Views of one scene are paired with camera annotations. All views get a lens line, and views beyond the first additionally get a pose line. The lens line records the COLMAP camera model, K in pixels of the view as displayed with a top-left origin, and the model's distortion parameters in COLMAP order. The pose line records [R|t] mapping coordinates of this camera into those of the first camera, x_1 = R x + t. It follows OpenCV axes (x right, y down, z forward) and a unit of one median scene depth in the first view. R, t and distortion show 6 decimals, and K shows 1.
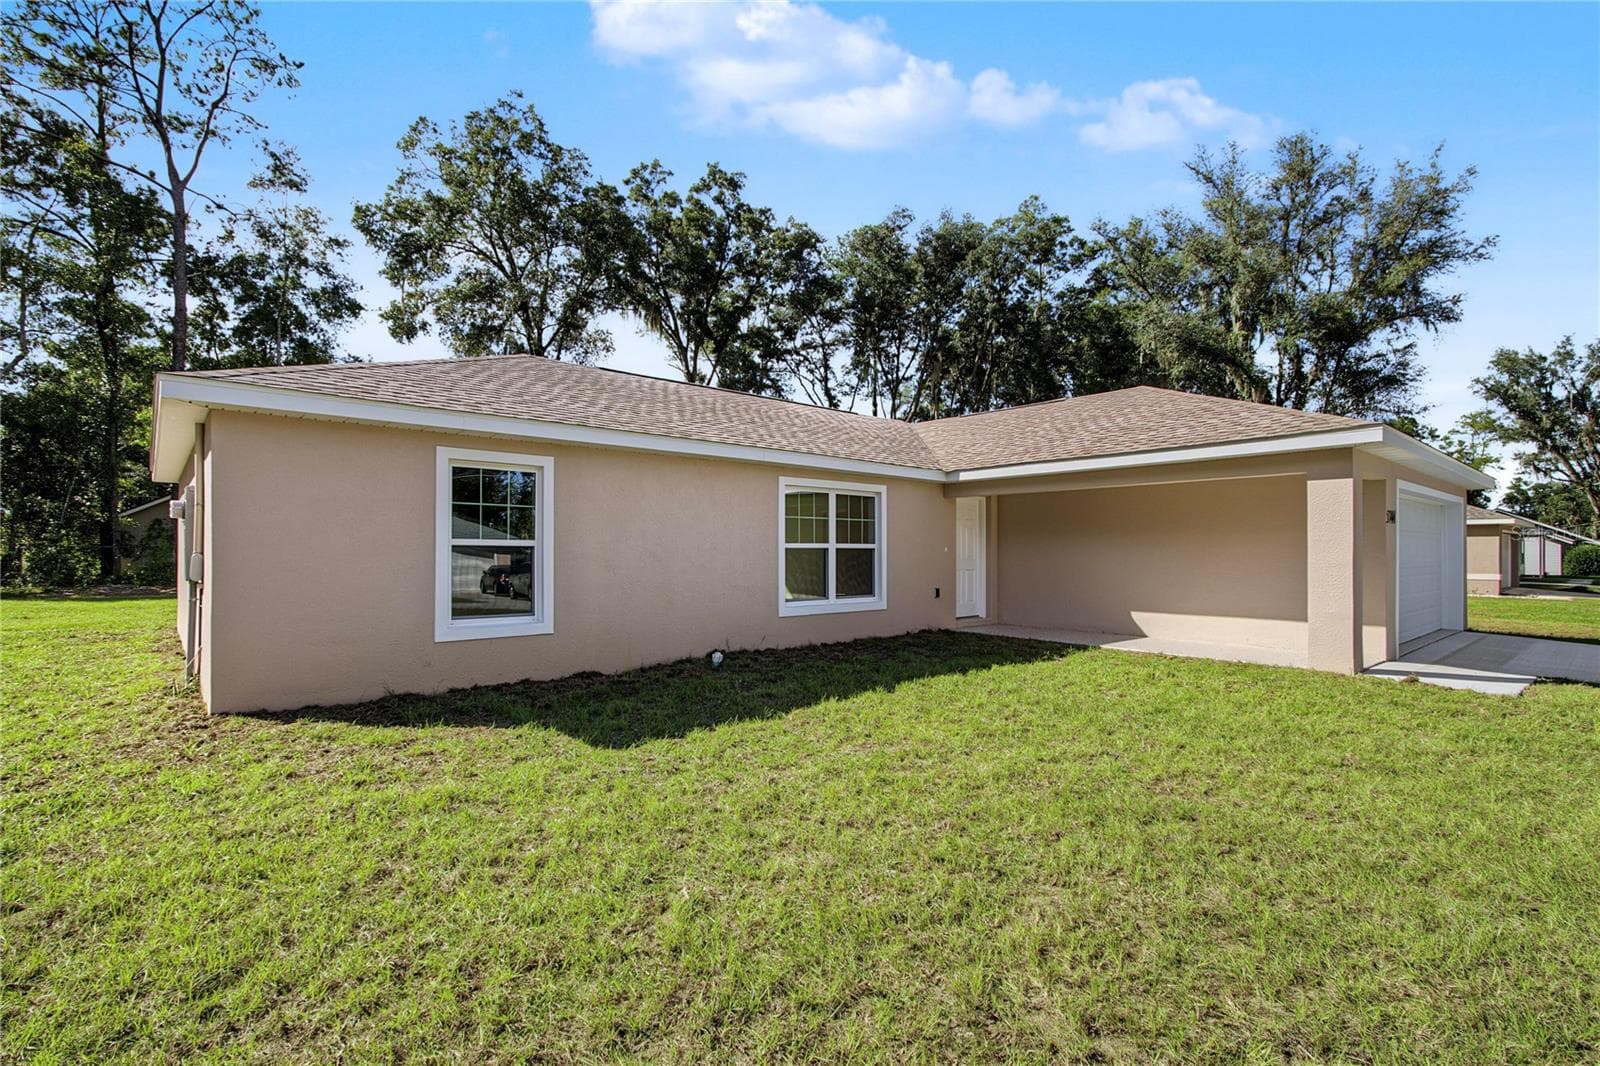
lens RADIAL K [[725.6, 0, 800.6], [0, 725.6, 548.9], [0, 0, 1]] dist [0.010514, -0.005758]
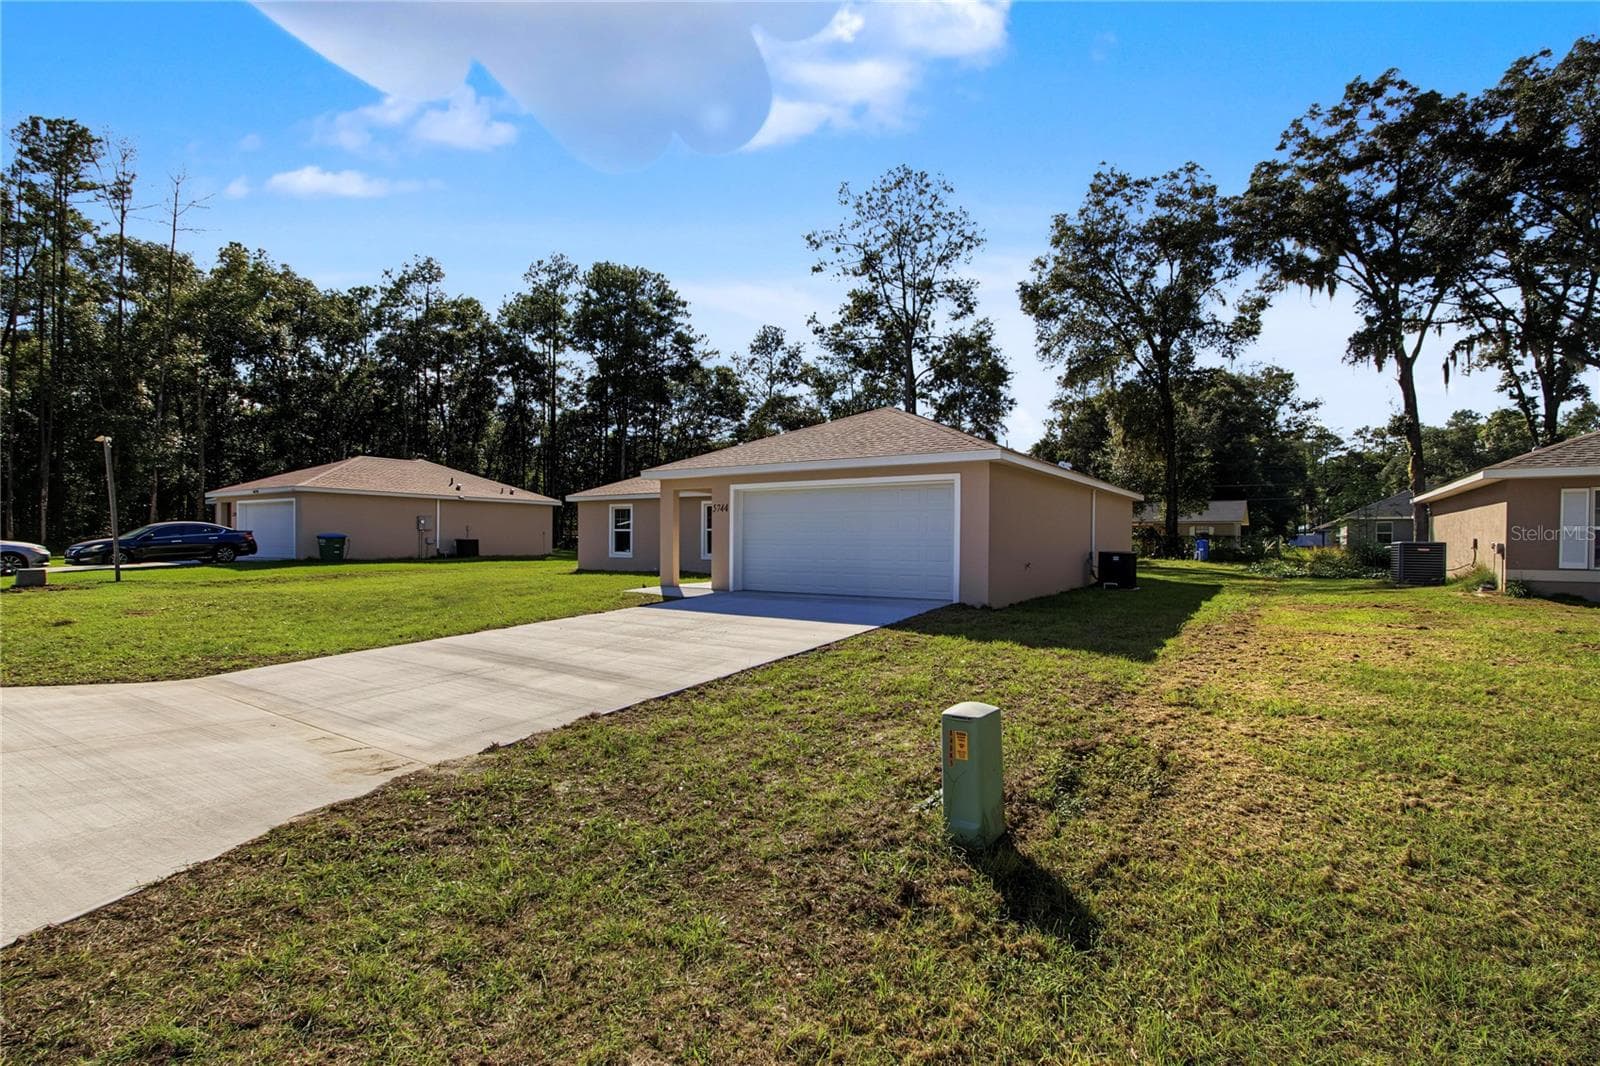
lens RADIAL K [[745.4, 0, 789.3], [0, 745.4, 535.3], [0, 0, 1]] dist [-0.001372, -0.000493]
pose [[0.246621, -0.006515, -0.969090, 0.689648], [-0.004036, 0.999962, -0.007750, 0.009225], [0.969104, 0.005823, 0.246586, 0.189257]]
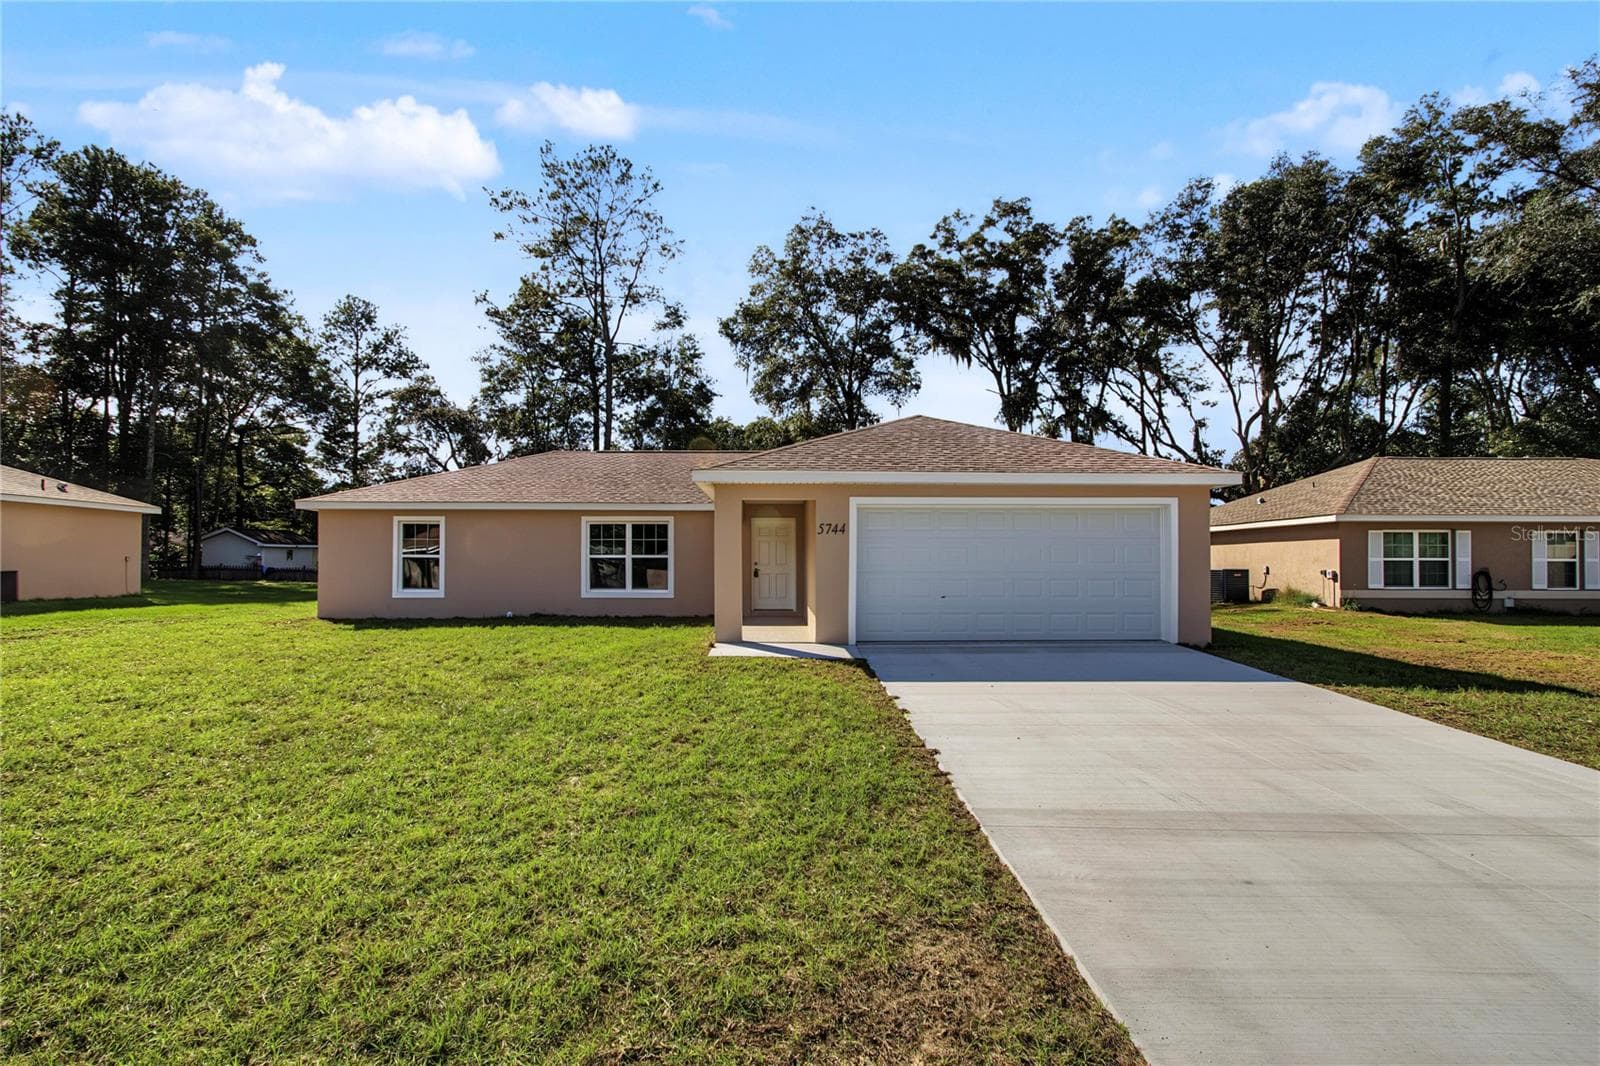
lens RADIAL K [[733.7, 0, 799.5], [0, 733.7, 556.2], [0, 0, 1]] dist [0.000523, 0.000852]
pose [[0.769456, -0.008504, -0.638643, 0.418137], [0.001211, 0.999929, -0.011856, 0.004756], [0.638699, 0.008350, 0.769412, -0.003407]]
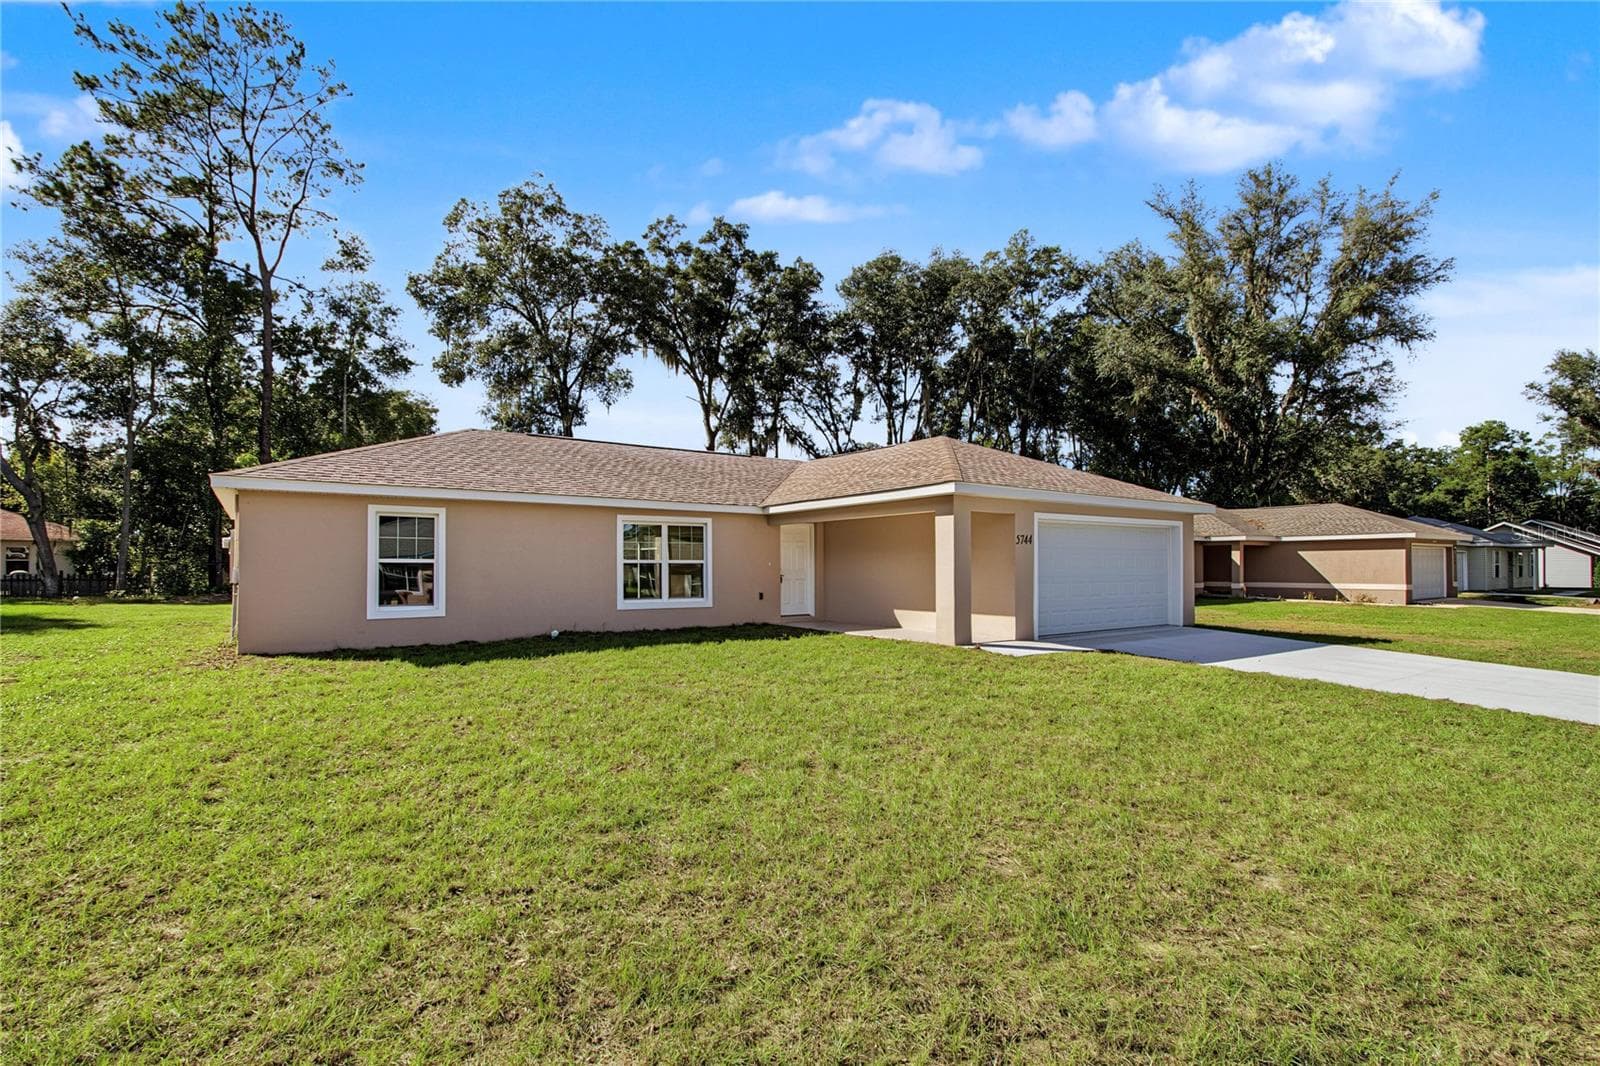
lens RADIAL K [[733.7, 0, 799.5], [0, 733.7, 556.2], [0, 0, 1]] dist [0.000523, 0.000852]
pose [[0.995281, -0.004995, -0.096903, 0.135519], [0.003991, 0.999936, -0.010557, 0.000542], [0.096949, 0.010120, 0.995238, -0.123766]]
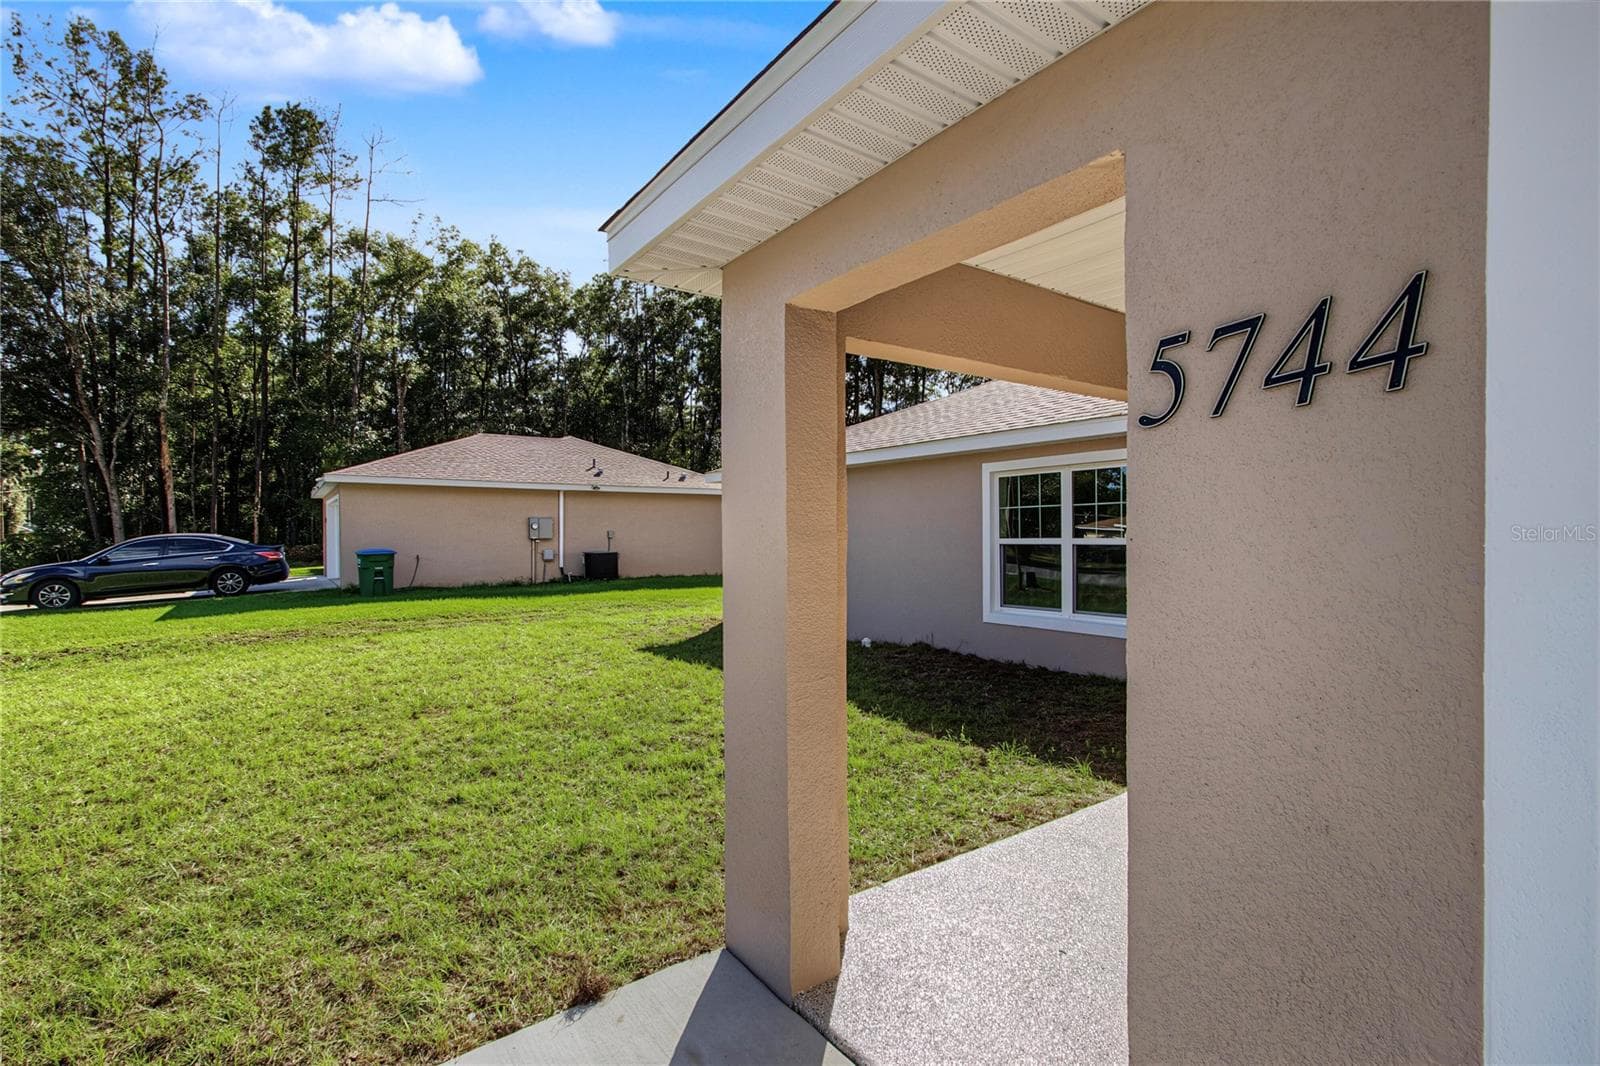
lens RADIAL K [[747.0, 0, 792.7], [0, 747.0, 540.5], [0, 0, 1]] dist [0.000515, 0.000156]
pose [[-0.112507, 0.005666, -0.993635, 0.254721], [0.006140, 0.999969, 0.005007, -0.003186], [0.993632, -0.005537, -0.112538, 0.245294]]
